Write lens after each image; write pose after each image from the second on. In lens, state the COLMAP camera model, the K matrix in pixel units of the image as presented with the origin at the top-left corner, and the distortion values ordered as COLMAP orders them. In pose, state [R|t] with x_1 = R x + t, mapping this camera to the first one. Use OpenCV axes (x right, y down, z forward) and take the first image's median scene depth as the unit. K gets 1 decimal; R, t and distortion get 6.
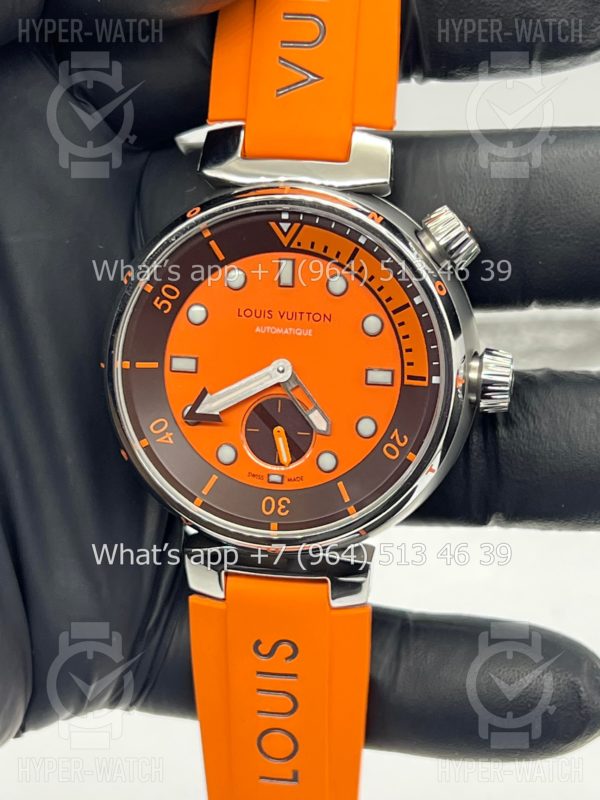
lens RADIAL K [[1896.3, 0, 300.0], [0, 1896.3, 400.0], [0, 0, 1]] dist [0.037893, 0.744154]
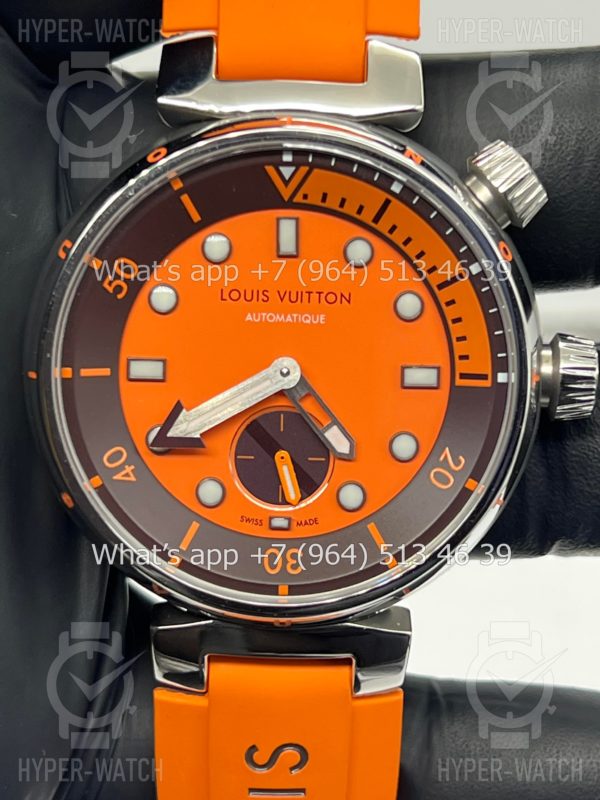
lens RADIAL K [[1896.3, 0, 300.0], [0, 1896.3, 400.0], [0, 0, 1]] dist [0.037893, 0.744154]
pose [[0.988826, -0.037200, 0.144358, -0.108768], [0.039030, 0.999189, -0.009864, 0.002066], [-0.143874, 0.015389, 0.989476, 0.286025]]
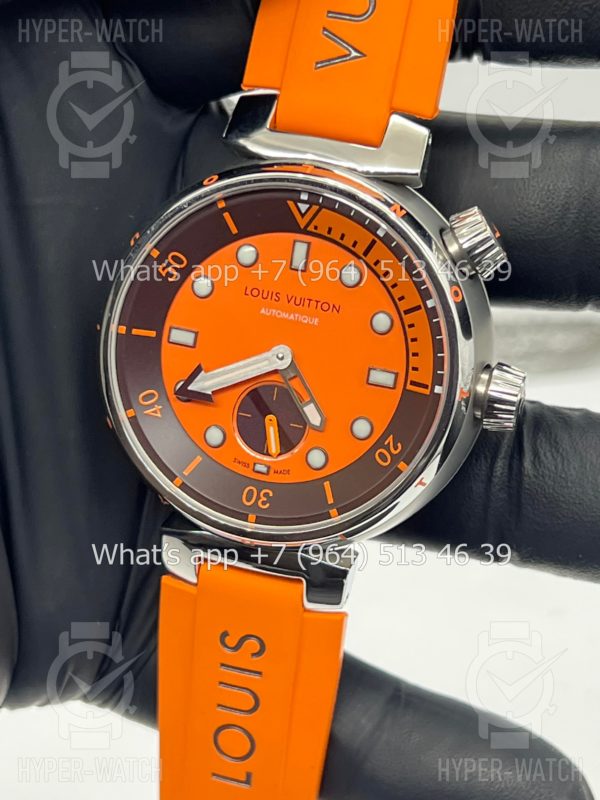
lens RADIAL K [[1896.3, 0, 300.0], [0, 1896.3, 400.0], [0, 0, 1]] dist [0.037893, 0.744154]
pose [[0.988367, 0.134445, -0.071102, 0.070088], [-0.132243, 0.990605, 0.034847, -0.028733], [0.075120, -0.025039, 0.996860, 0.052462]]
